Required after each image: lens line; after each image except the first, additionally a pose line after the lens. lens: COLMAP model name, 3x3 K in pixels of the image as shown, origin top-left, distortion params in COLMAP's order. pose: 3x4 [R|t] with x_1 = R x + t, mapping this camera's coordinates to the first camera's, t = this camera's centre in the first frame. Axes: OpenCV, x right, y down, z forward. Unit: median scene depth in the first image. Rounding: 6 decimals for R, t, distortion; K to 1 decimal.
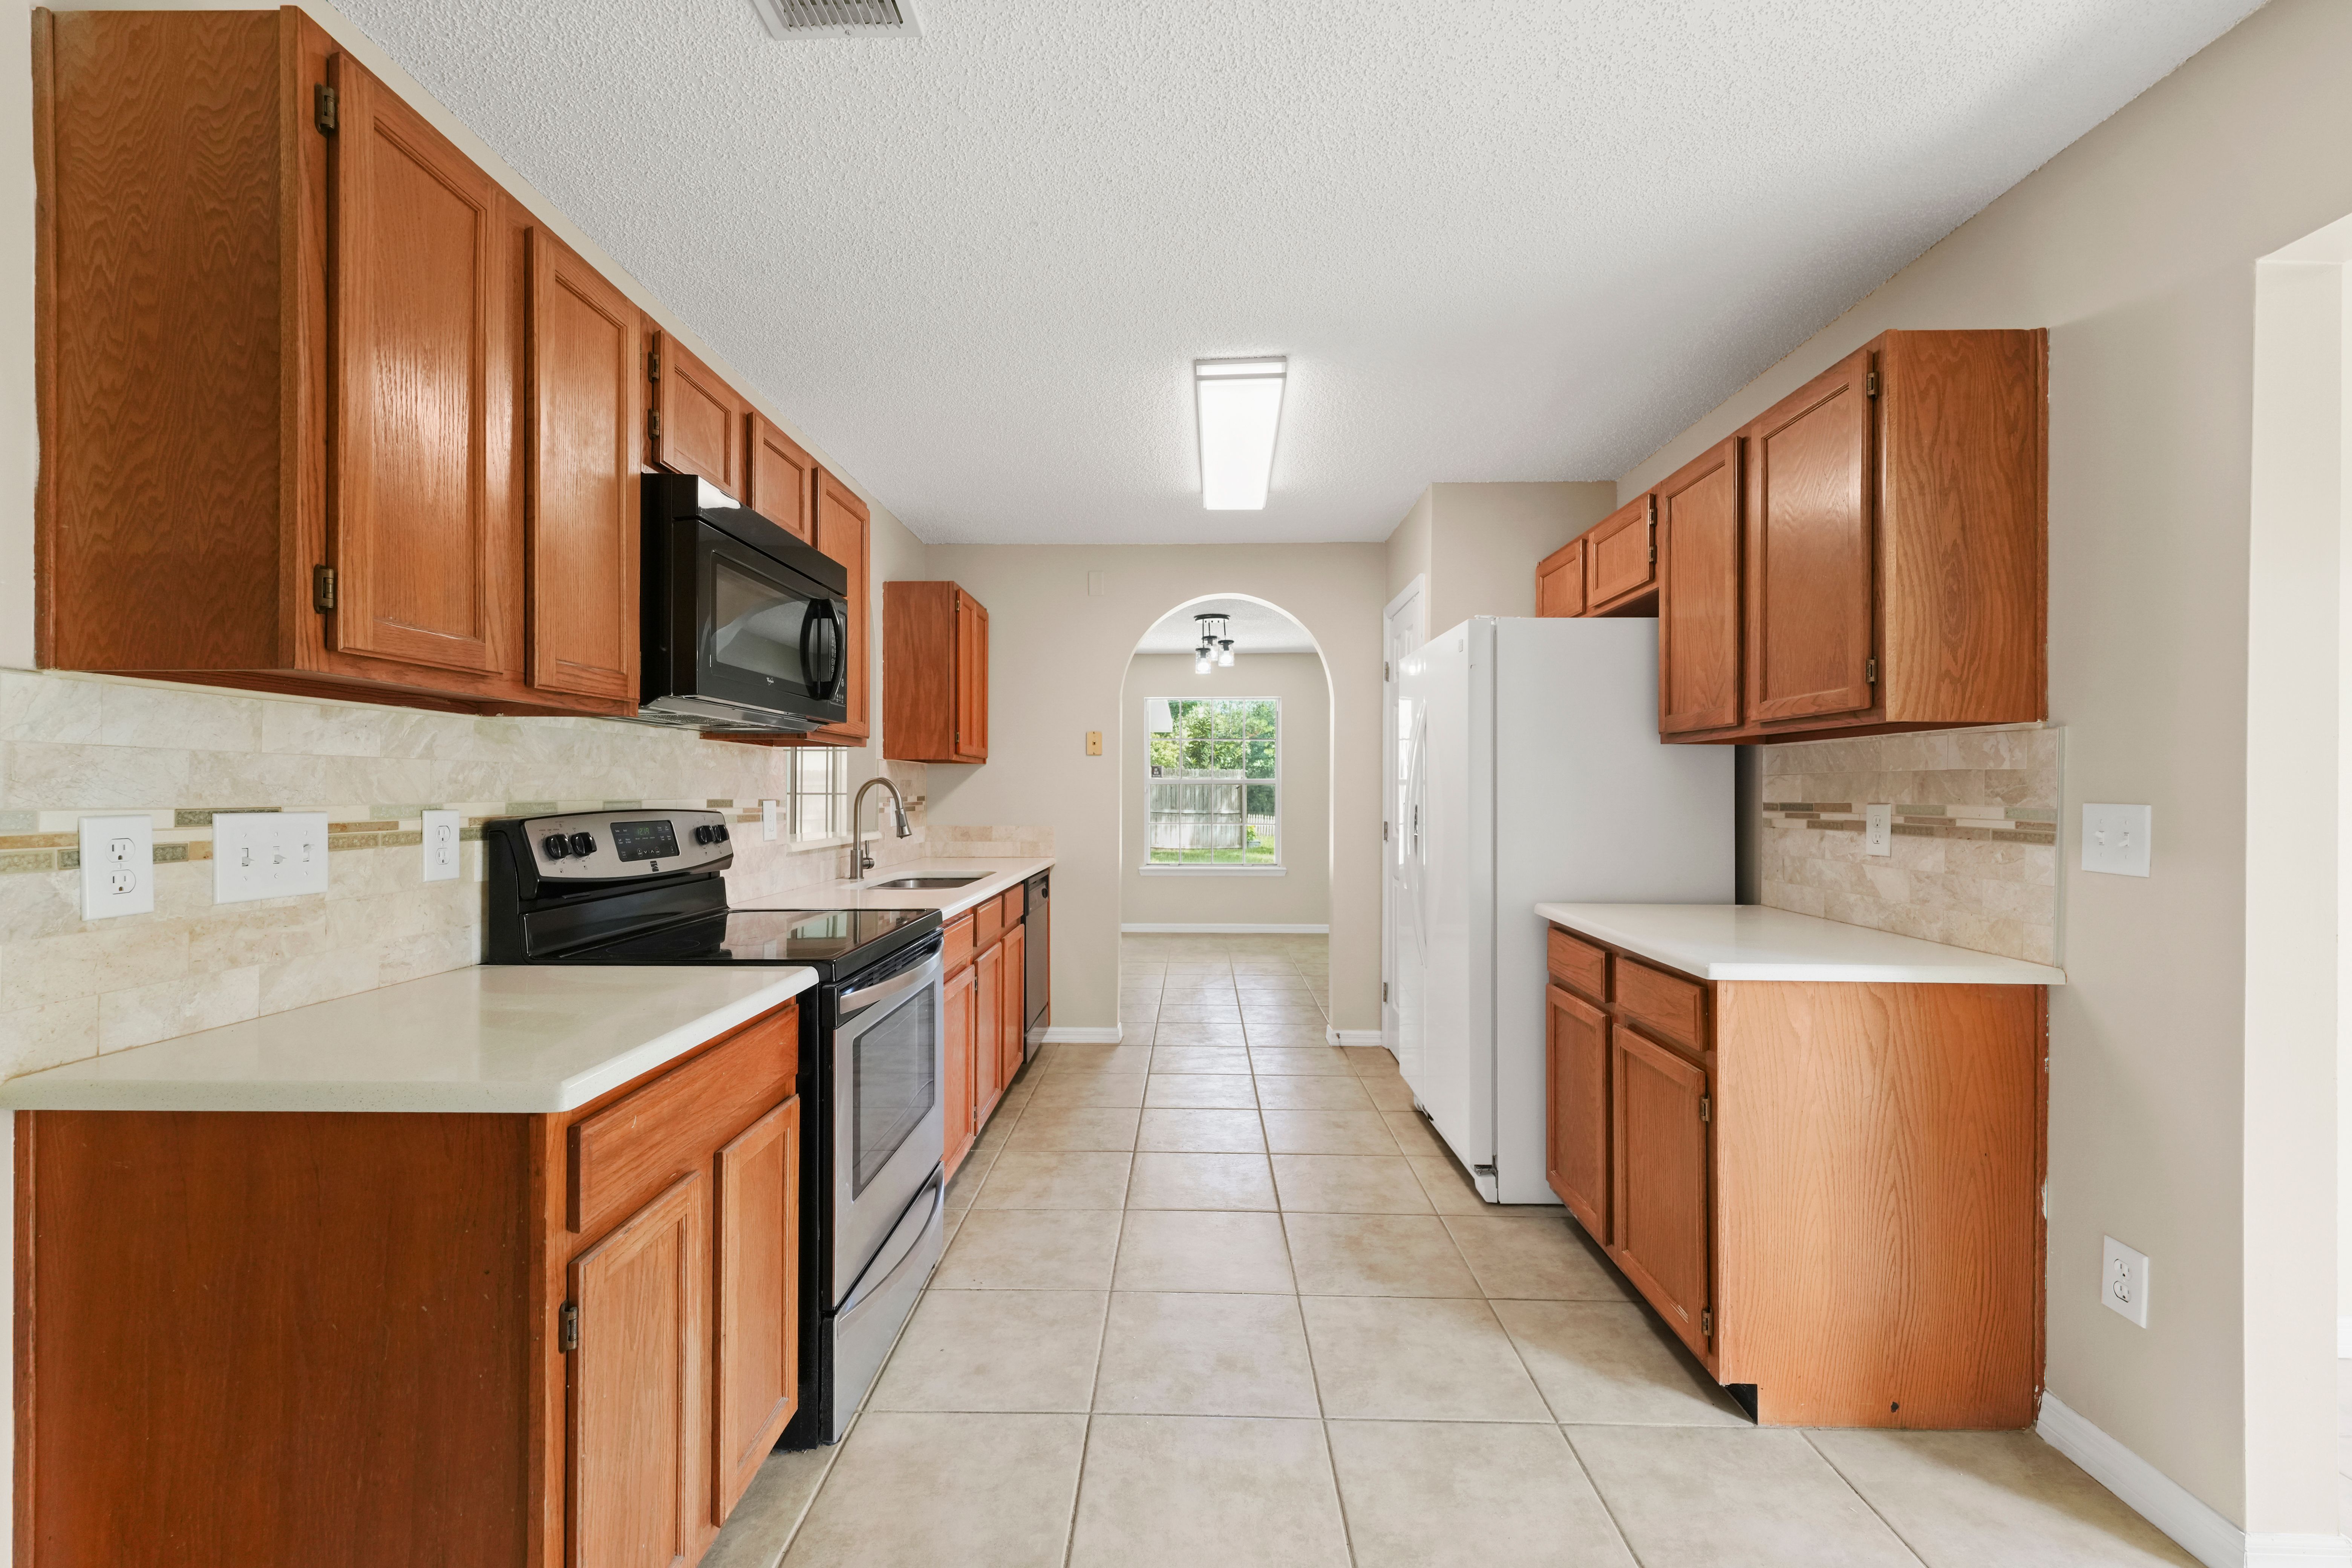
lens RADIAL K [[959.0, 0, 1172.7], [0, 959.0, 786.5], [0, 0, 1]] dist [0.000836, 0.000094]
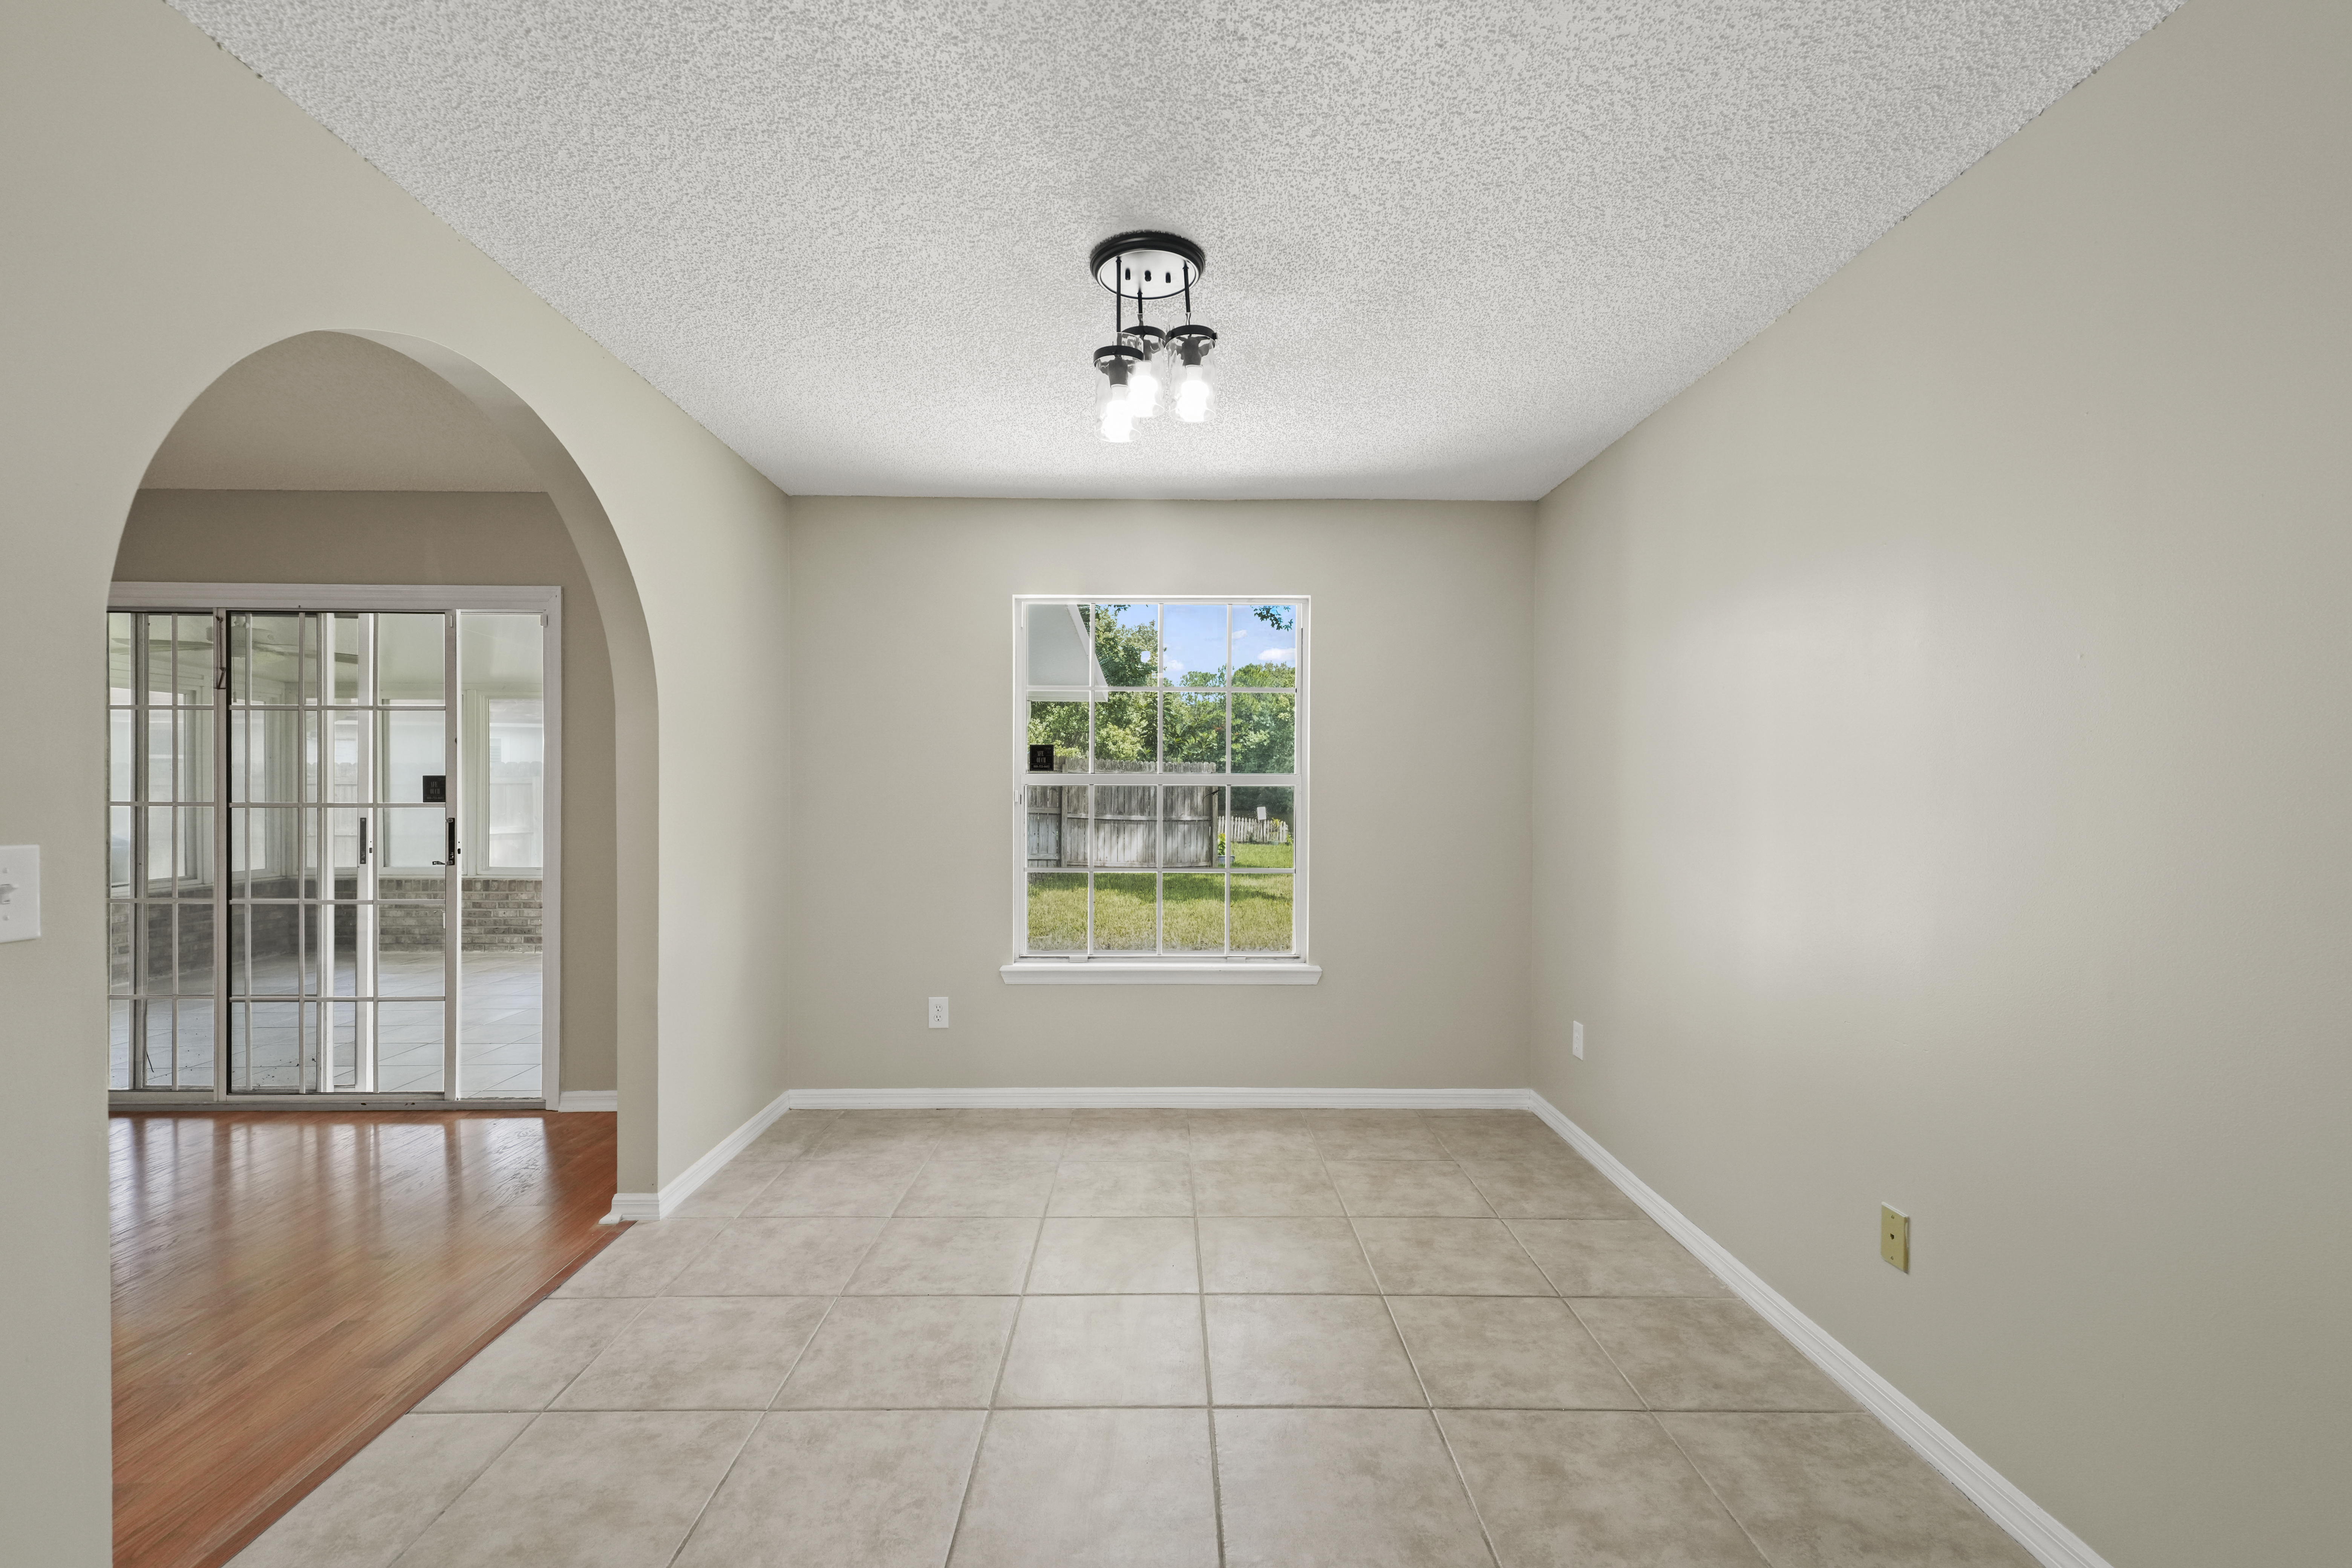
lens RADIAL K [[959.0, 0, 1175.0], [0, 959.0, 785.4], [0, 0, 1]] dist [0.000836, 0.000094]
pose [[0.999322, 0.002572, 0.036736, 0.017388], [-0.002681, 0.999992, 0.002916, -0.001581], [-0.036728, -0.003012, 0.999321, 0.254407]]
